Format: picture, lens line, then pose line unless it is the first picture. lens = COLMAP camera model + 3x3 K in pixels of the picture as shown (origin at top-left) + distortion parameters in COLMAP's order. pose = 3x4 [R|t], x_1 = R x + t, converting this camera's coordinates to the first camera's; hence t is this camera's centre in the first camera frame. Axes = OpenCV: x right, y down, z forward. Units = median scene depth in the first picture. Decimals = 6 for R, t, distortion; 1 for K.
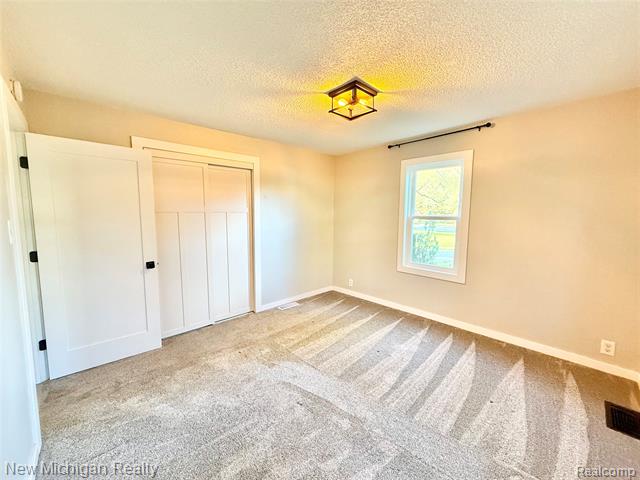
lens RADIAL K [[254.8, 0, 317.2], [0, 254.8, 238.6], [0, 0, 1]] dist [-0.001148, 0.000253]
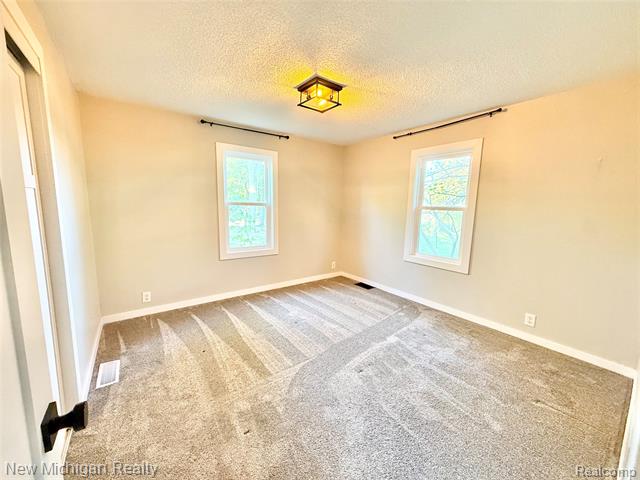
lens RADIAL K [[254.8, 0, 319.8], [0, 254.8, 239.2], [0, 0, 1]] dist [-0.001148, 0.000253]
pose [[0.109131, -0.139331, 0.984214, -0.674858], [0.074757, 0.988474, 0.131645, -0.055995], [-0.991212, 0.059211, 0.118289, 0.610608]]
